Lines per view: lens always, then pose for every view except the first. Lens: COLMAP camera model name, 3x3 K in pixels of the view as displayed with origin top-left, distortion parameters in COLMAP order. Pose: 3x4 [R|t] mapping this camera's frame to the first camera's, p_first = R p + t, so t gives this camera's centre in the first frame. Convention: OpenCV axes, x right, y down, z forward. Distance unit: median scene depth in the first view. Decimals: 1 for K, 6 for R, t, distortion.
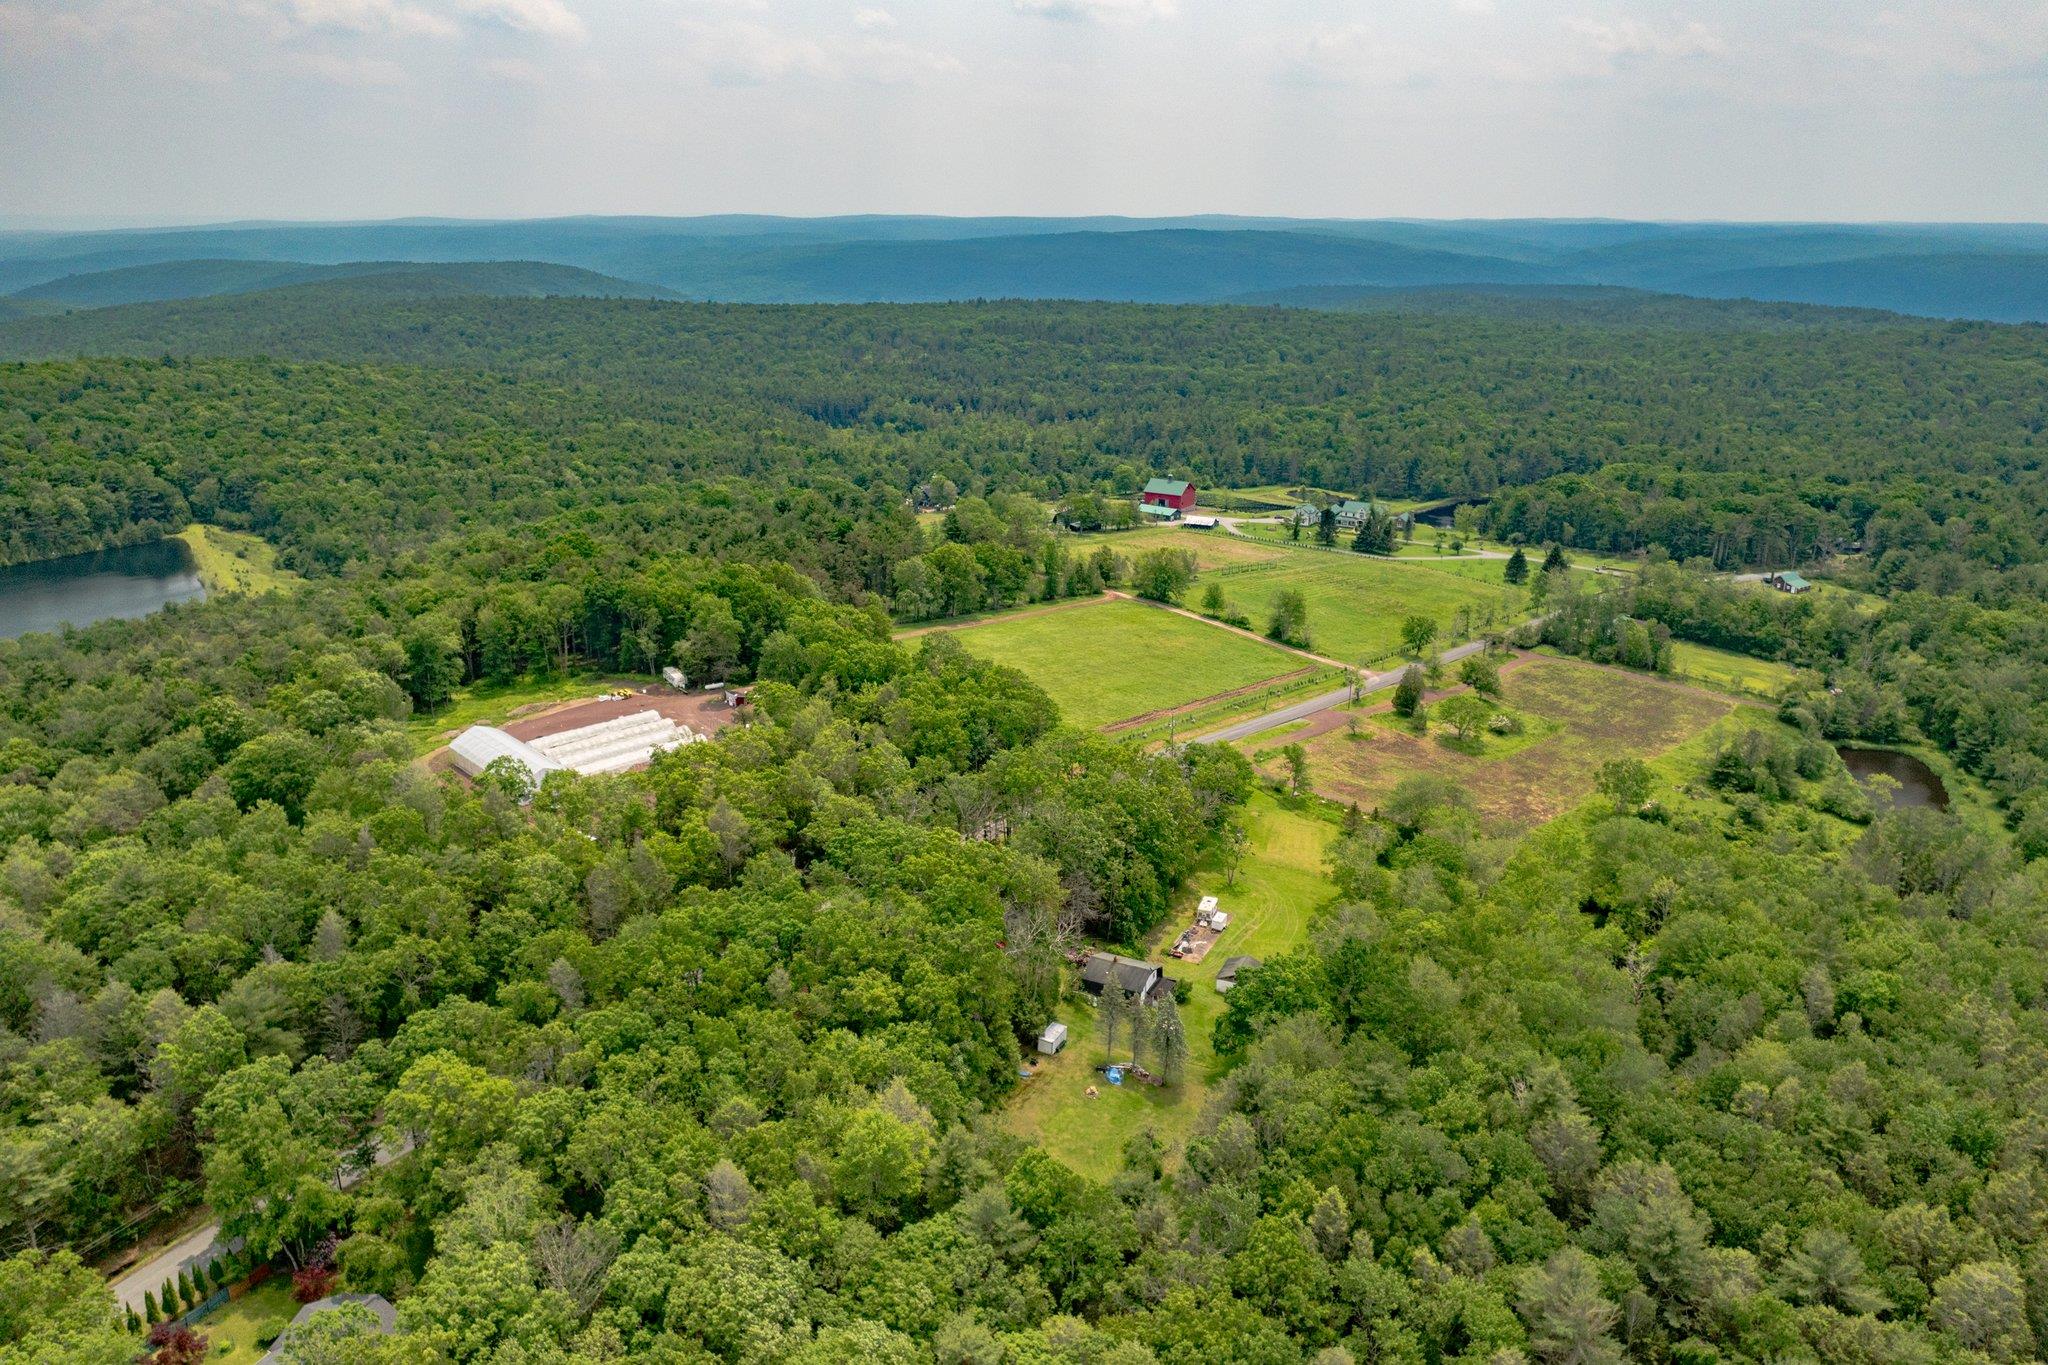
lens RADIAL K [[1465.8, 0, 1027.4], [0, 1465.8, 684.3], [0, 0, 1]] dist [-0.031484, -0.000279]
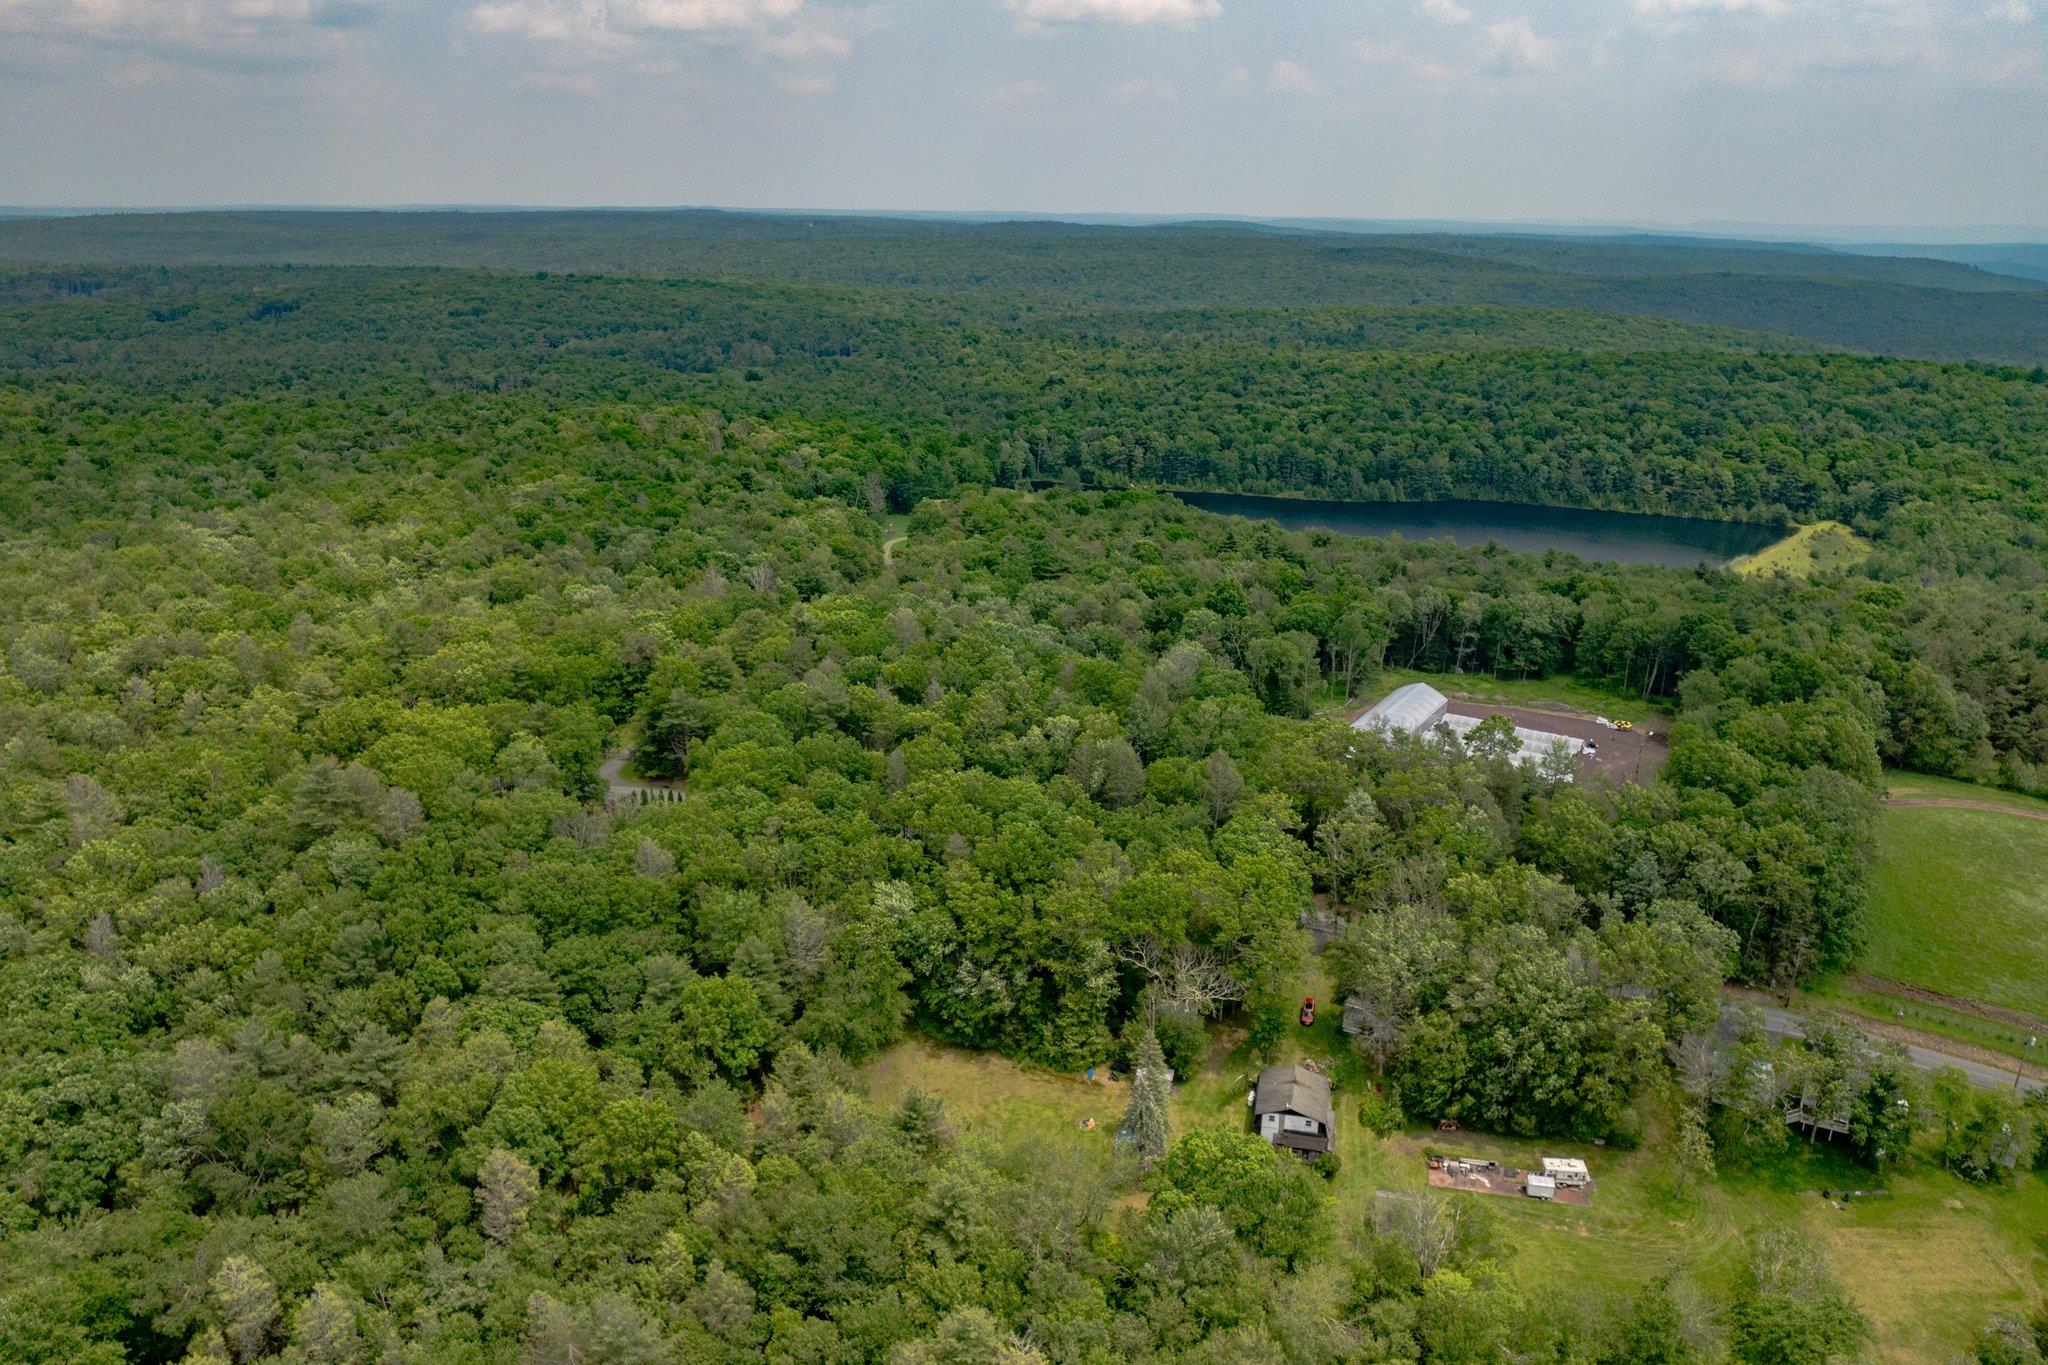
lens RADIAL K [[1465.8, 0, 1027.7], [0, 1465.8, 677.3], [0, 0, 1]] dist [-0.031484, -0.000279]
pose [[0.216682, 0.300259, -0.928920, 0.338640], [-0.311181, 0.923136, 0.225803, -0.077495], [0.925319, 0.240135, 0.293462, 0.252547]]
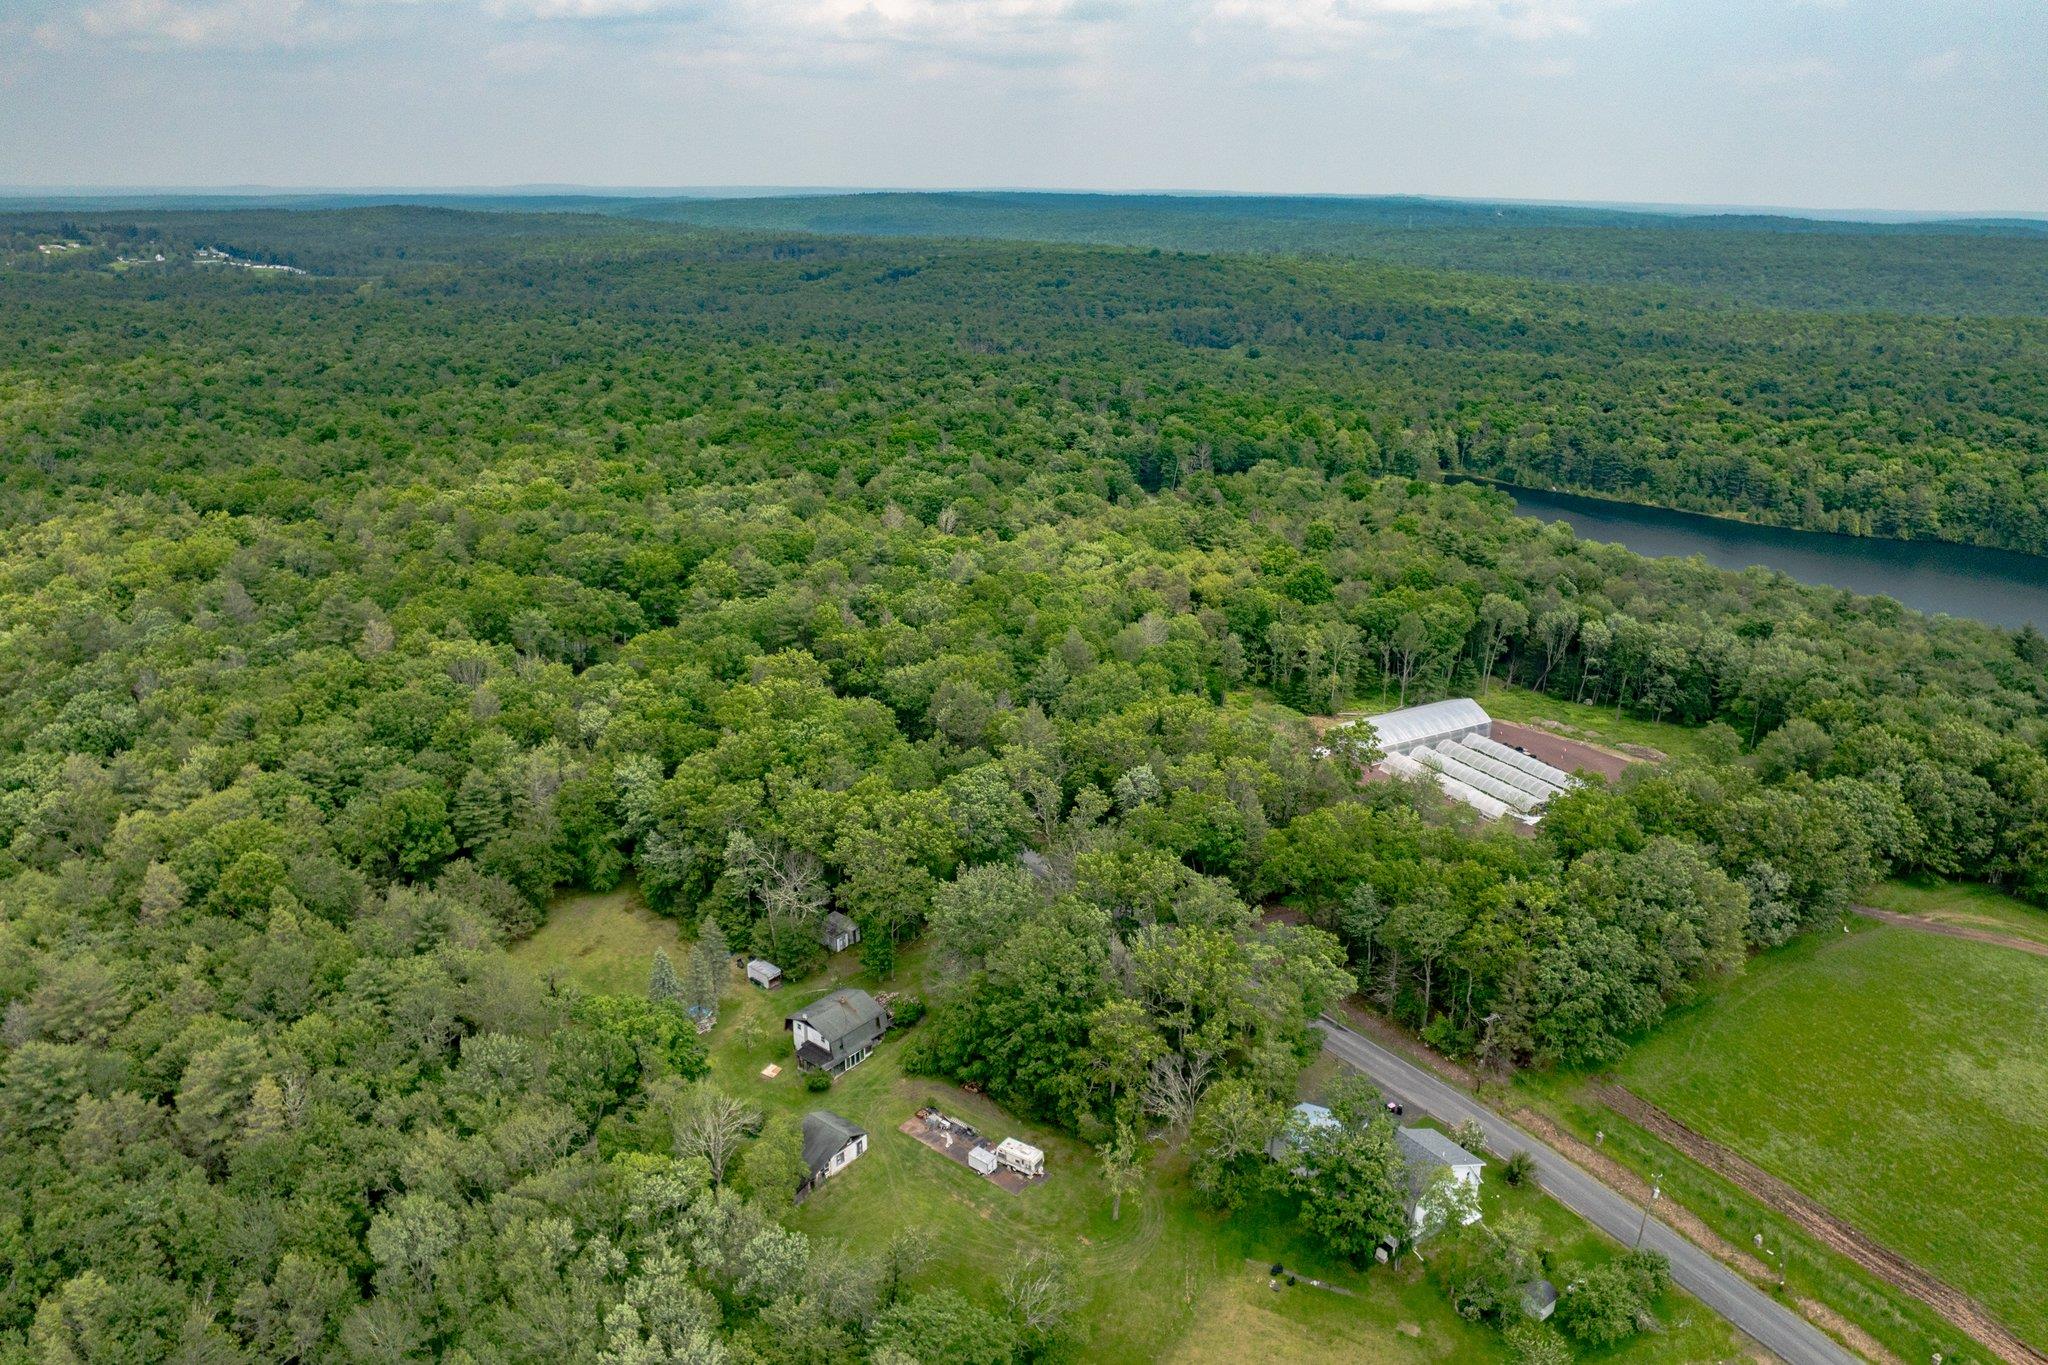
lens RADIAL K [[1465.8, 0, 1022.4], [0, 1465.8, 695.7], [0, 0, 1]] dist [-0.031484, -0.000279]
pose [[-0.262108, 0.312942, -0.912889, 0.348965], [-0.310712, 0.868223, 0.386842, -0.153132], [0.913651, 0.385040, -0.130333, 0.520034]]
